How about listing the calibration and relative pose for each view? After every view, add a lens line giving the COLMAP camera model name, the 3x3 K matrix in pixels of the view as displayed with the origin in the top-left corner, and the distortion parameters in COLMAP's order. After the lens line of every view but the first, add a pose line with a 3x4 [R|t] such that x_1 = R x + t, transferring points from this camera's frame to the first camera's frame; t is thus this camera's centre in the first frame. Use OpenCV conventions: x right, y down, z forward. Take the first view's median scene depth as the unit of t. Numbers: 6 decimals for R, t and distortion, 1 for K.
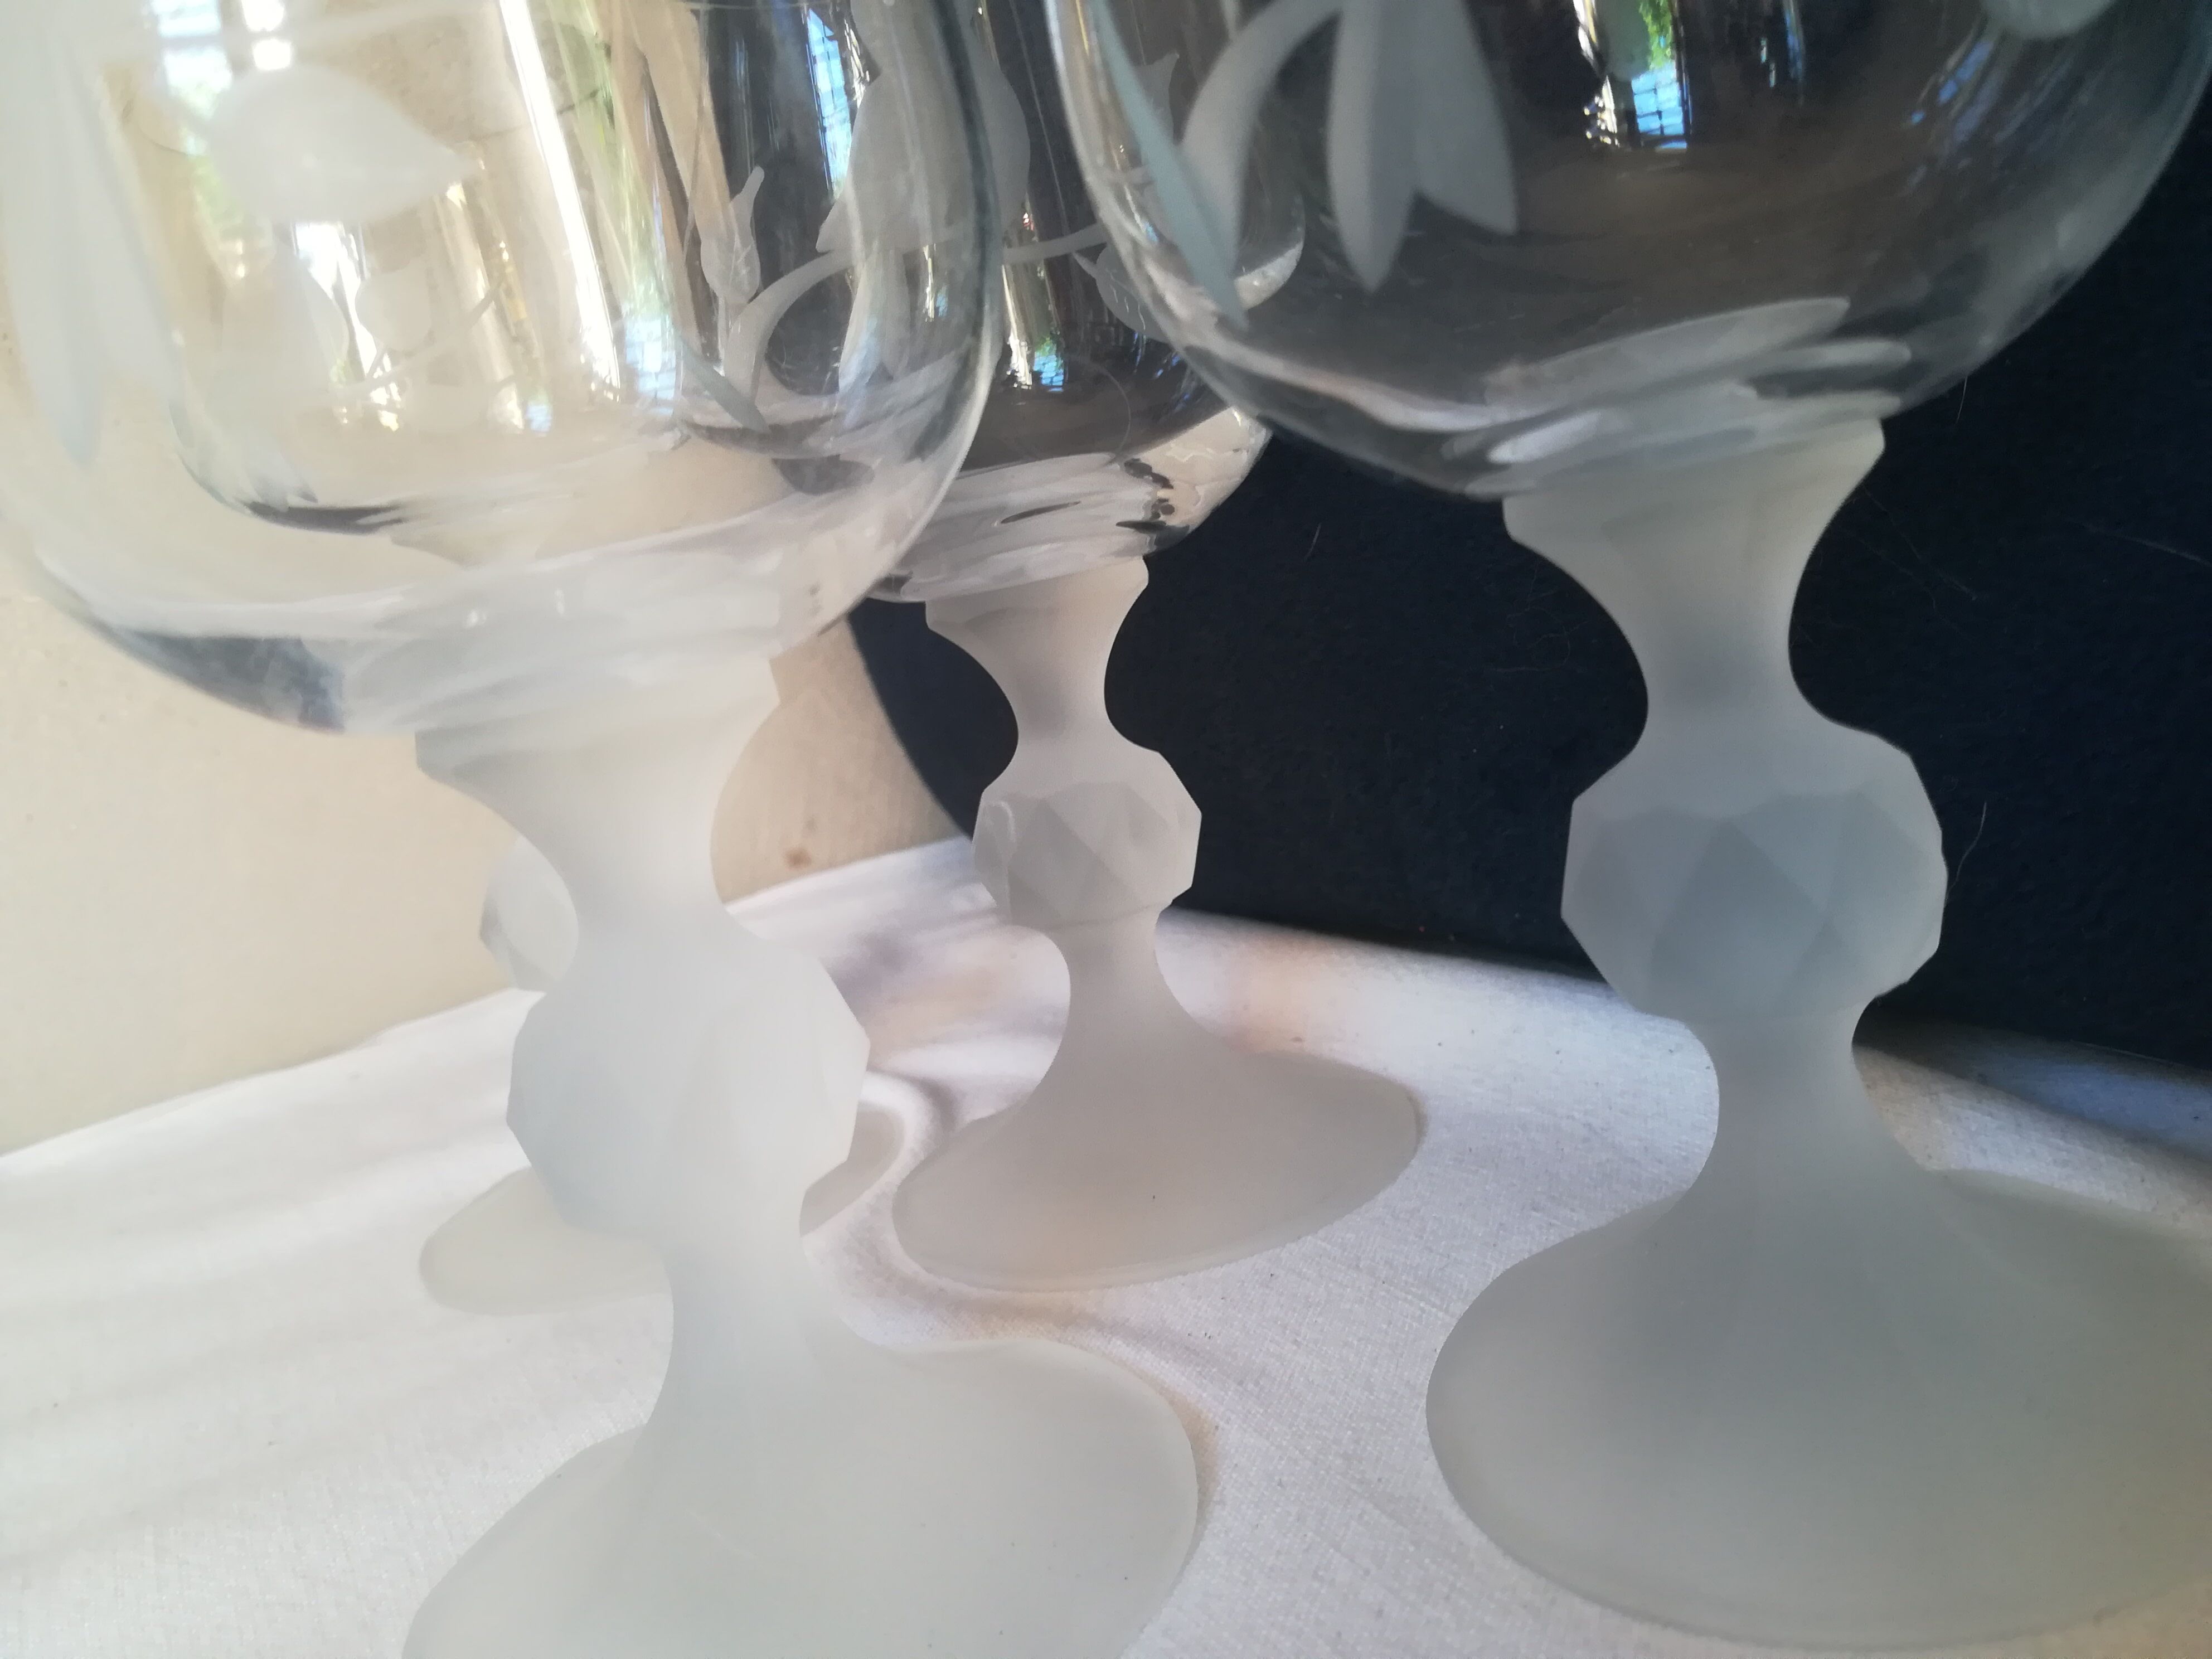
lens RADIAL K [[1675.2, 0, 1106.0], [0, 1675.2, 829.5], [0, 0, 1]] dist [0.028363, -0.064788]
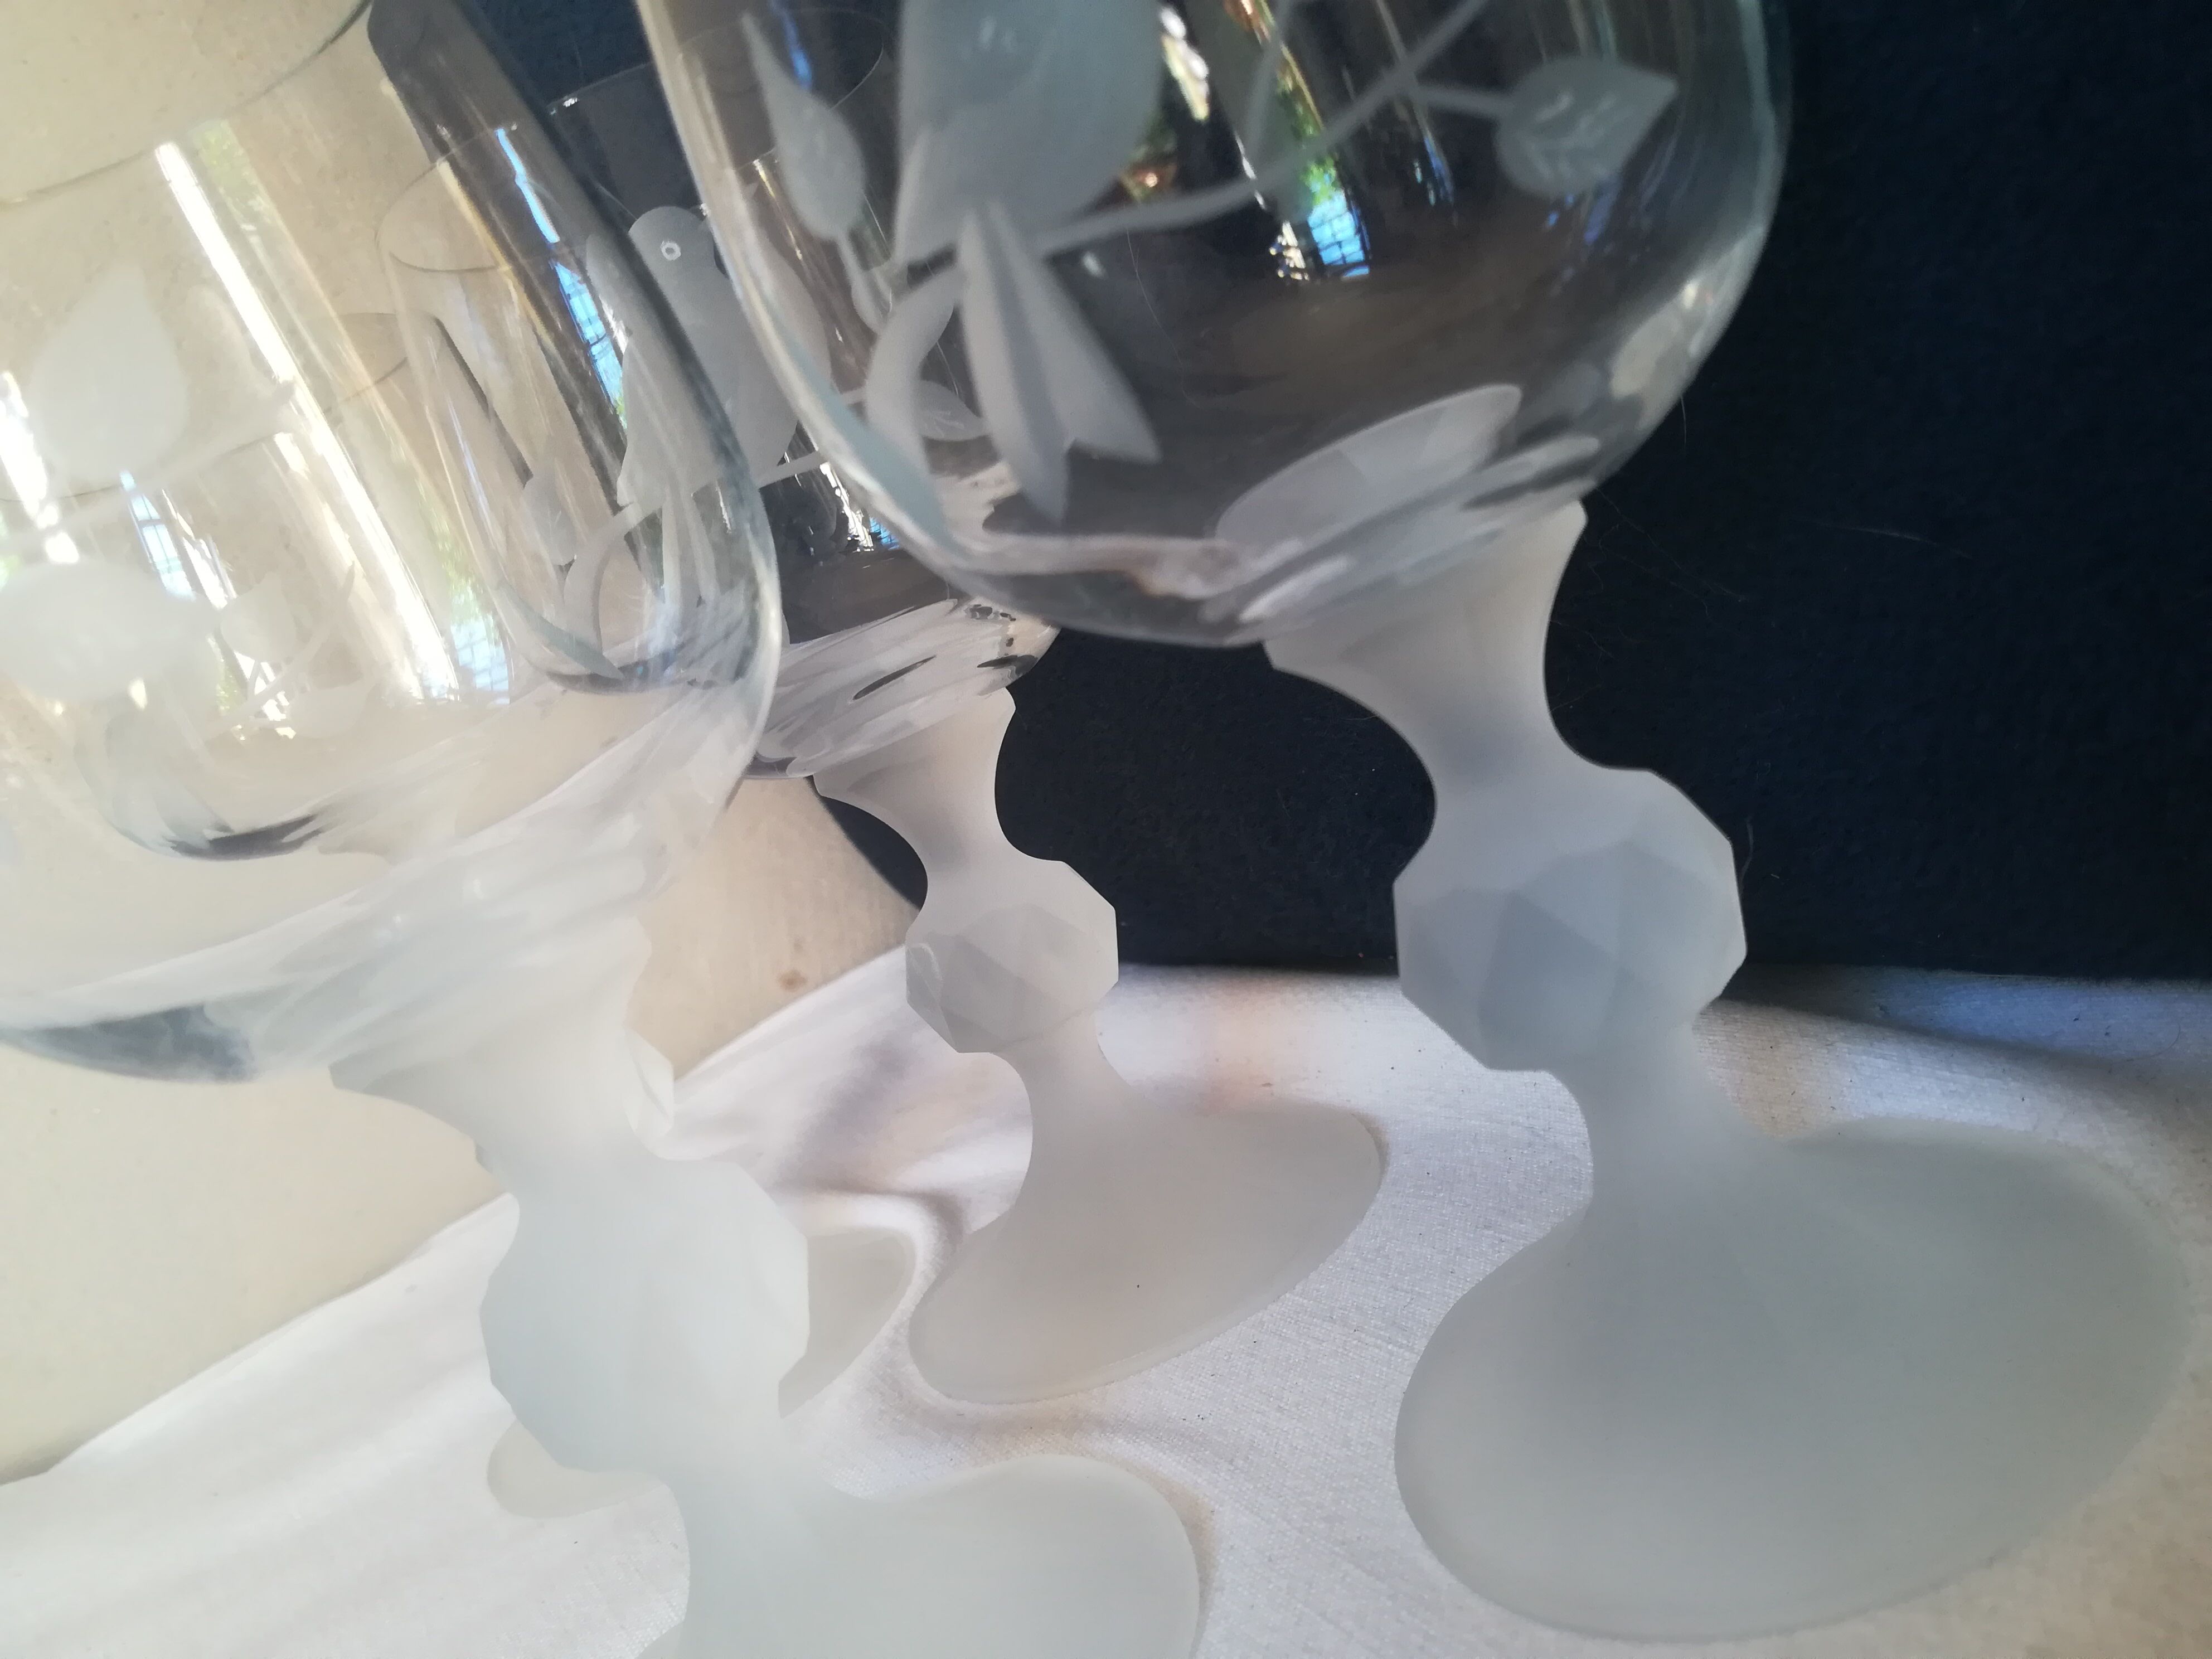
lens RADIAL K [[1671.5, 0, 1108.1], [0, 1671.5, 814.4], [0, 0, 1]] dist [0.038858, -0.071131]
pose [[0.976830, -0.213607, -0.013274, 0.098473], [0.213473, 0.976889, -0.010809, -0.071434], [0.015277, 0.007725, 0.999853, -0.064300]]
